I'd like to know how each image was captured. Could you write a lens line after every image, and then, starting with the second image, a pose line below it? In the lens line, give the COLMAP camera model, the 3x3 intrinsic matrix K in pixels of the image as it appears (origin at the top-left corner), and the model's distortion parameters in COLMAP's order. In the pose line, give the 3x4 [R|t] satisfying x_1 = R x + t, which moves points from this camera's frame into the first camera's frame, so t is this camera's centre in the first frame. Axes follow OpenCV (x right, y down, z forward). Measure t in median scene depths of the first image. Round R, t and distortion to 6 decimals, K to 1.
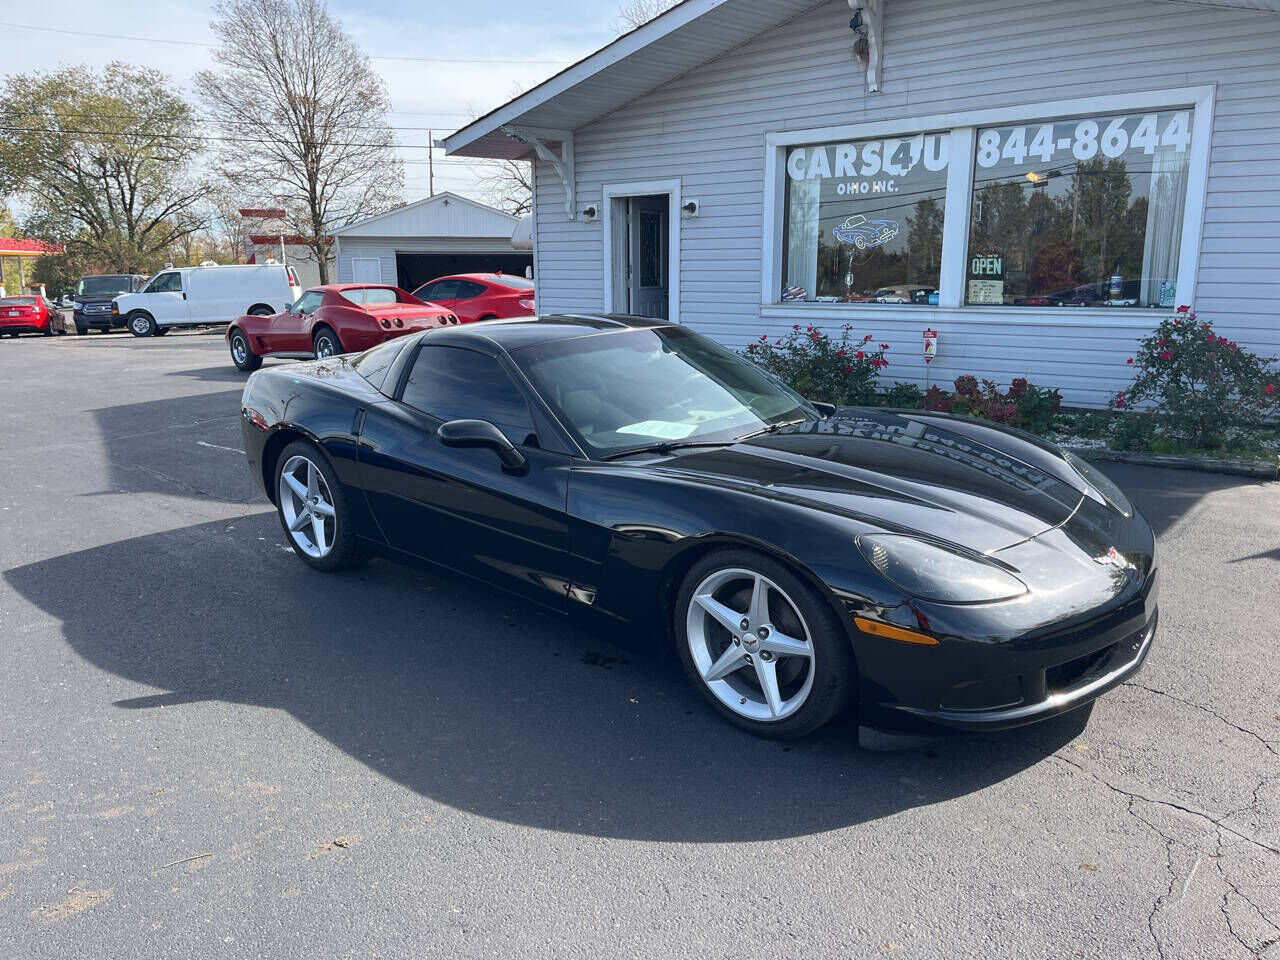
lens RADIAL K [[976.1, 0, 640.0], [0, 976.1, 480.0], [0, 0, 1]] dist [0.060775, -0.070869]
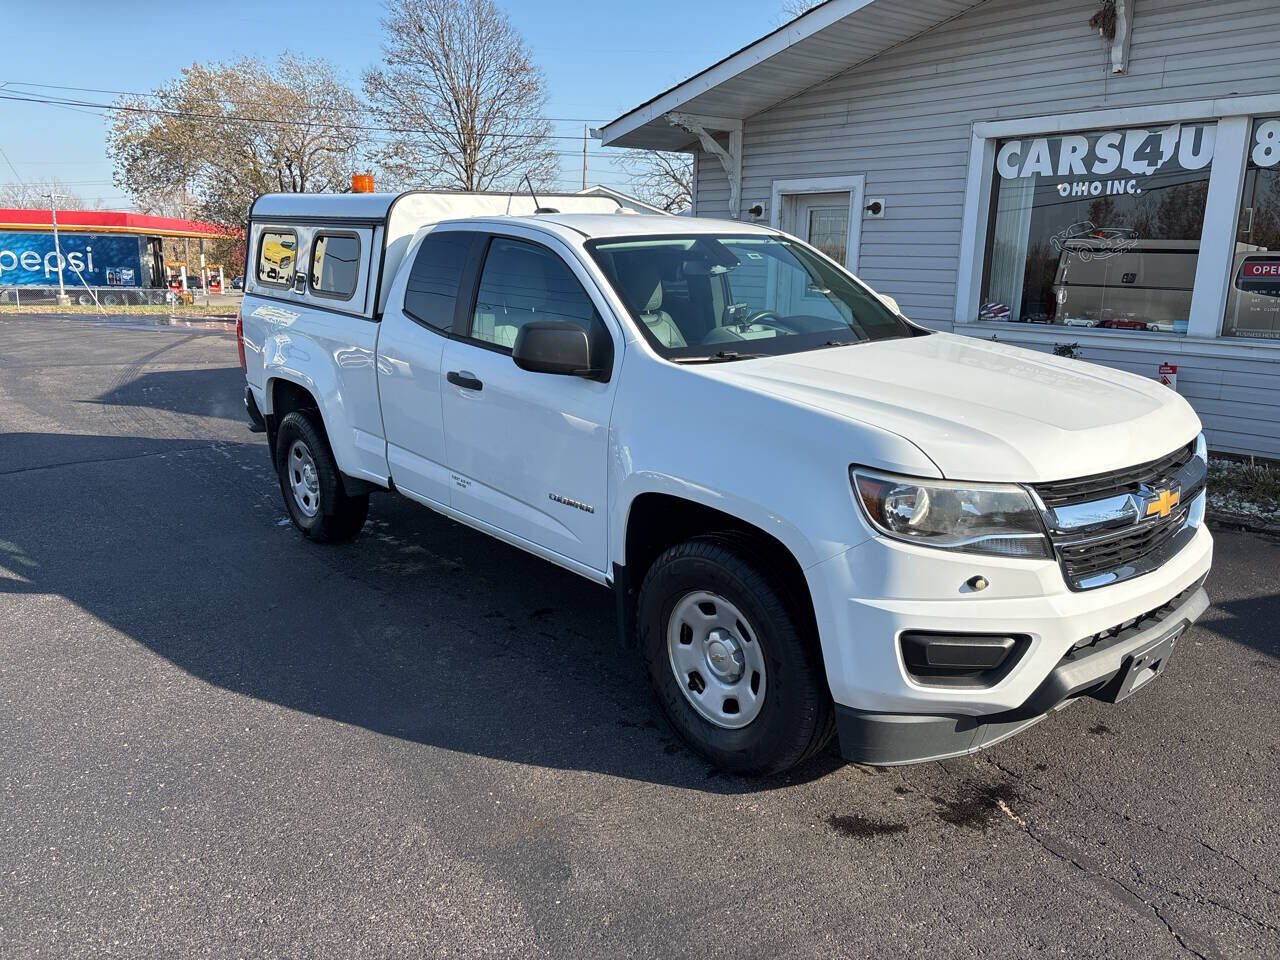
lens RADIAL K [[976.1, 0, 640.0], [0, 976.1, 480.0], [0, 0, 1]] dist [0.060775, -0.070869]
pose [[0.988952, 0.057256, -0.136733, -0.023100], [-0.056634, 0.998359, 0.008439, -0.036090], [0.136992, -0.000602, 0.990572, 0.119423]]
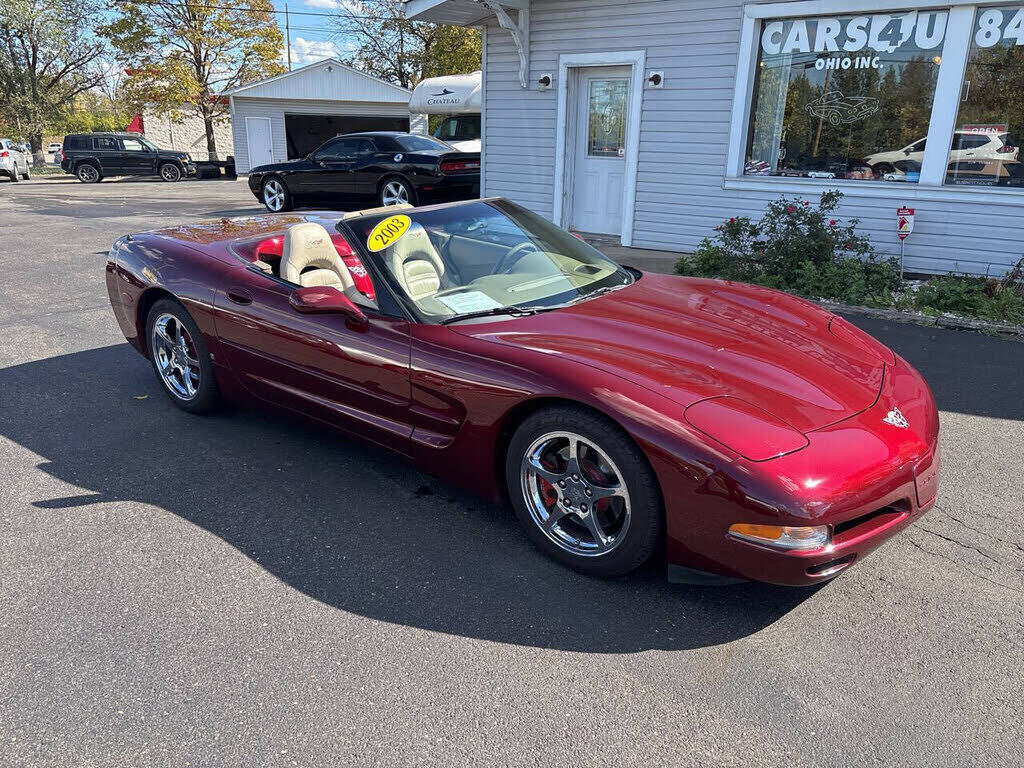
lens RADIAL K [[780.9, 0, 512.0], [0, 780.9, 384.0], [0, 0, 1]] dist [0.060775, -0.070869]
pose [[0.997513, -0.000246, 0.070485, -0.169664], [-0.006784, 0.995017, 0.099476, -0.044537], [-0.070158, -0.099707, 0.992540, 0.172511]]
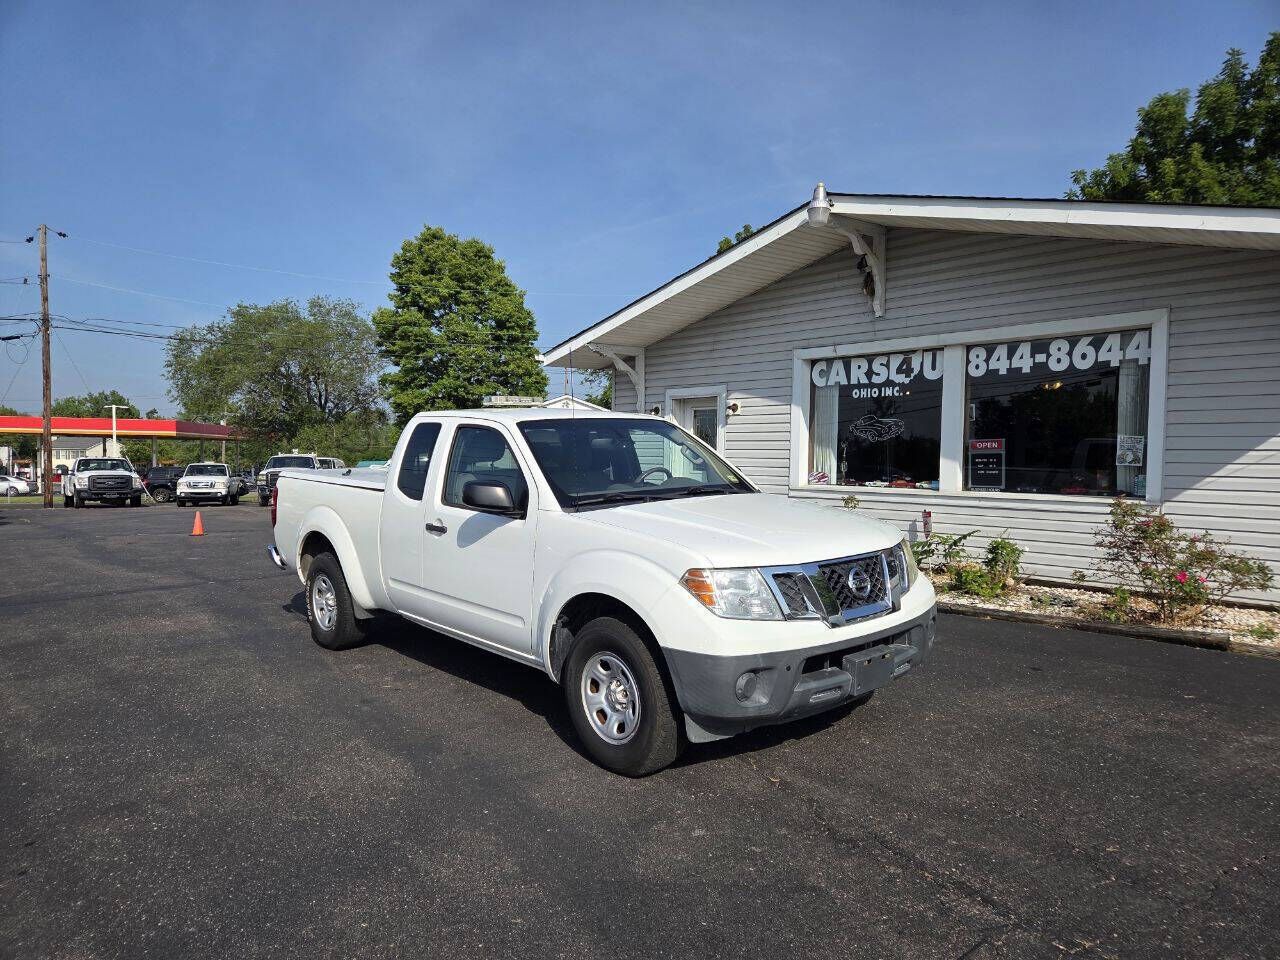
lens RADIAL K [[858.4, 0, 626.8], [0, 858.4, 485.1], [0, 0, 1]] dist [0.086284, -0.078201]
pose [[0.990833, 0.020785, -0.133481, 0.069543], [-0.044477, 0.983195, -0.177058, 0.012798], [0.127557, 0.181372, 0.975107, -0.043625]]
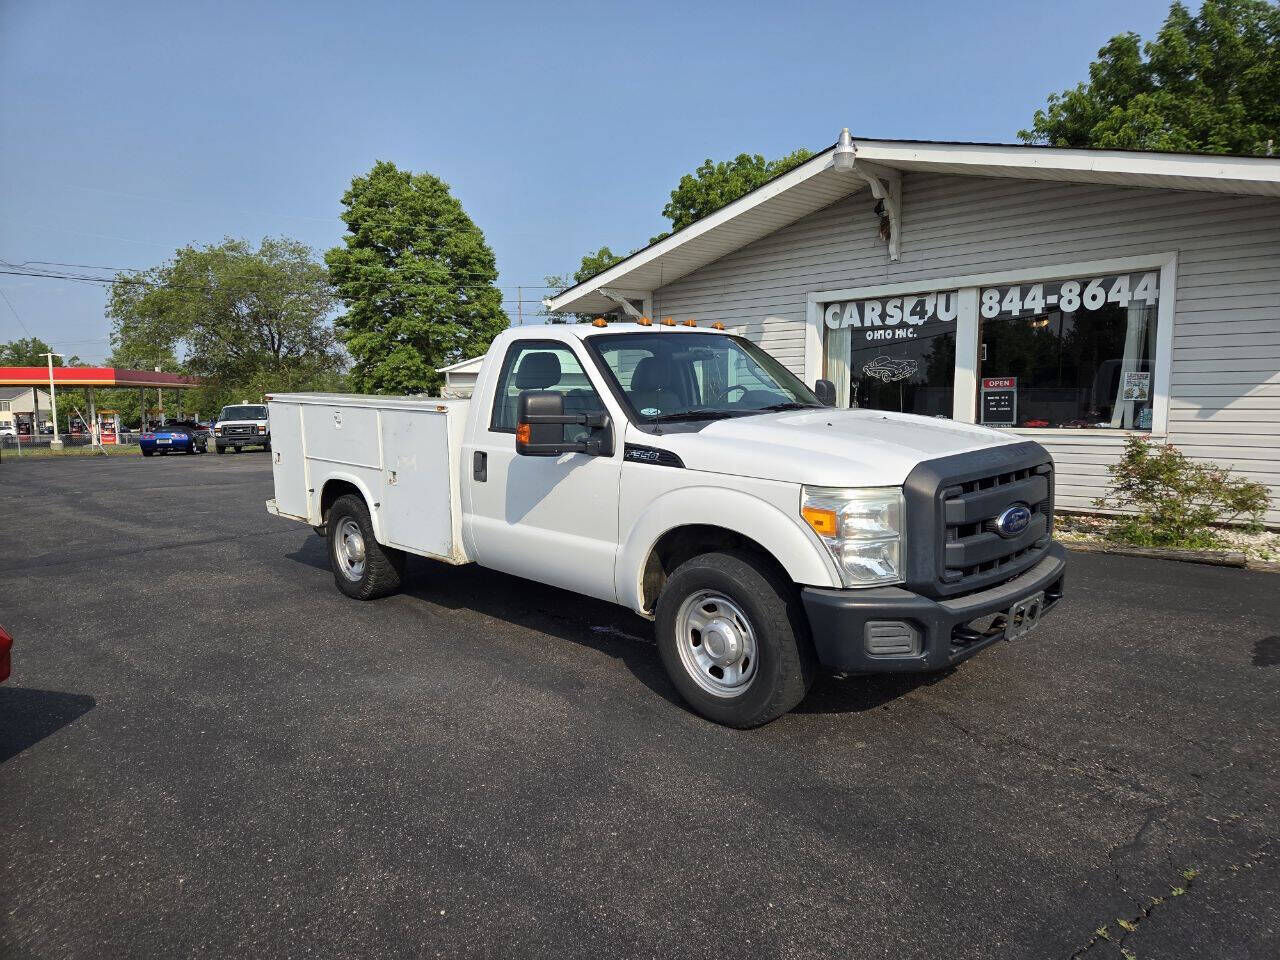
lens RADIAL K [[859.6, 0, 640.0], [0, 859.6, 480.0], [0, 0, 1]] dist [0.079429, -0.068014]
pose [[0.998143, 0.002496, -0.060857, -0.017710], [-0.009555, 0.993206, -0.115978, 0.014919], [0.060154, 0.116344, 0.991386, -0.079846]]
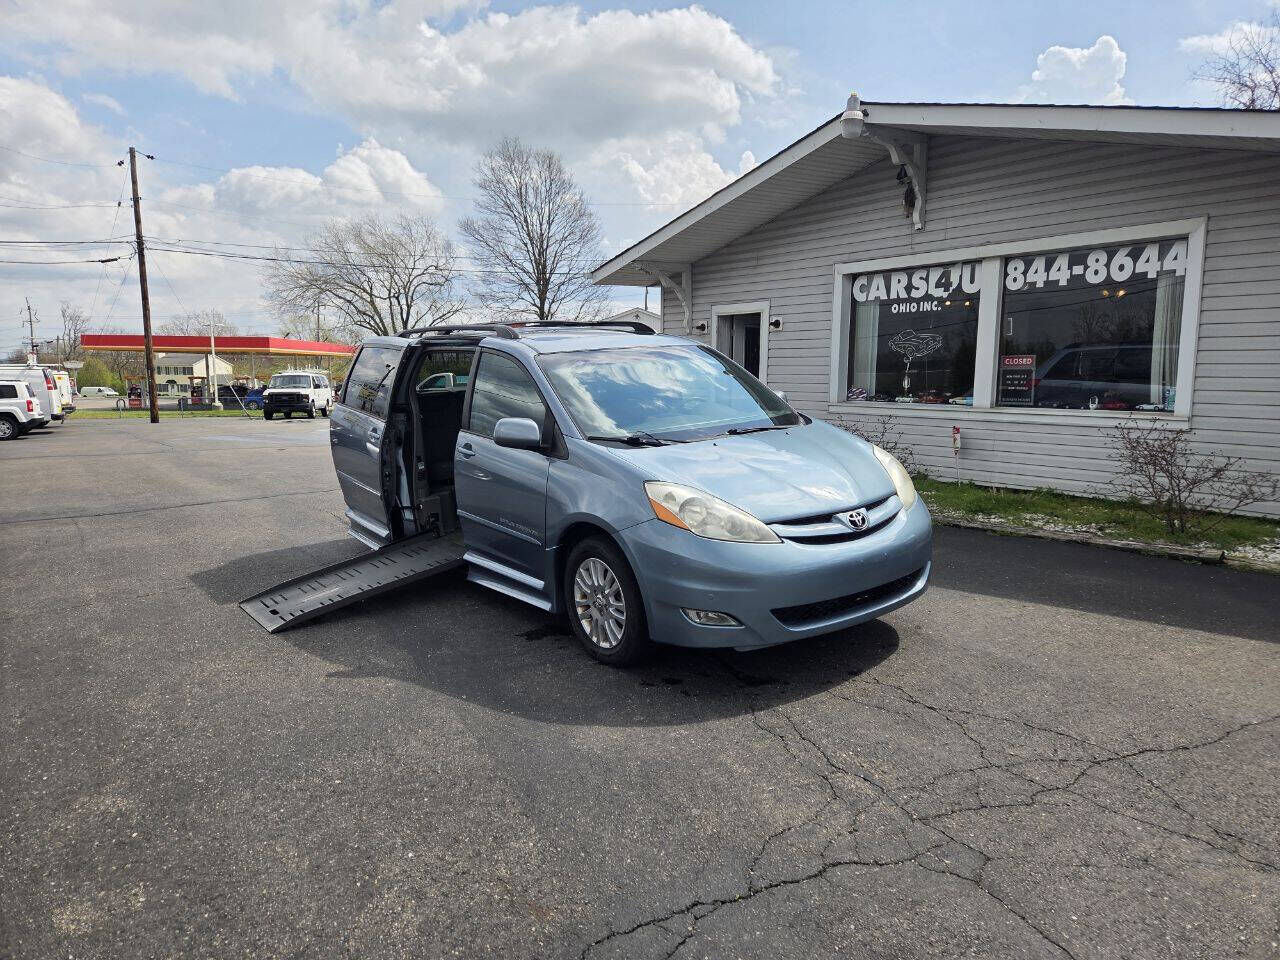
lens RADIAL K [[859.6, 0, 640.0], [0, 859.6, 480.0], [0, 0, 1]] dist [0.079429, -0.068014]
pose [[0.976296, 0.034472, -0.213676, 0.132383], [-0.052157, 0.995612, -0.077689, 0.008891], [0.210060, 0.086992, 0.973811, -0.070894]]
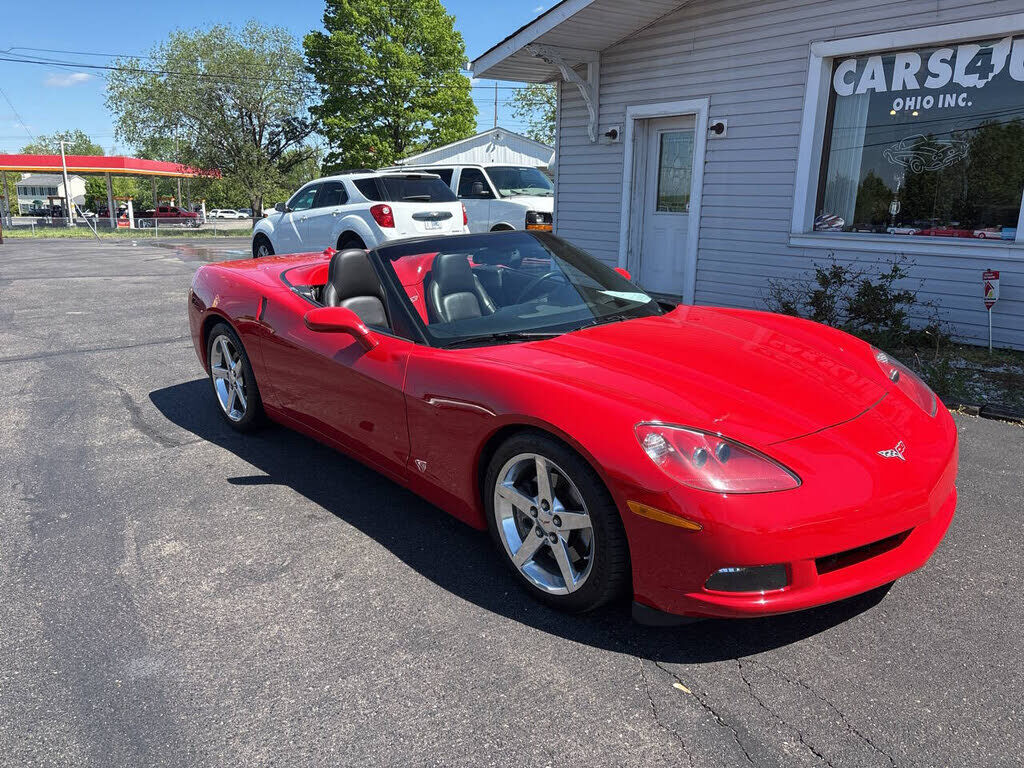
lens RADIAL K [[780.9, 0, 512.0], [0, 780.9, 384.0], [0, 0, 1]] dist [0.060775, -0.070869]
pose [[0.982688, 0.059260, -0.175538, 0.004698], [-0.055018, 0.998066, 0.028939, -0.048038], [0.176913, -0.018781, 0.984047, 0.236905]]
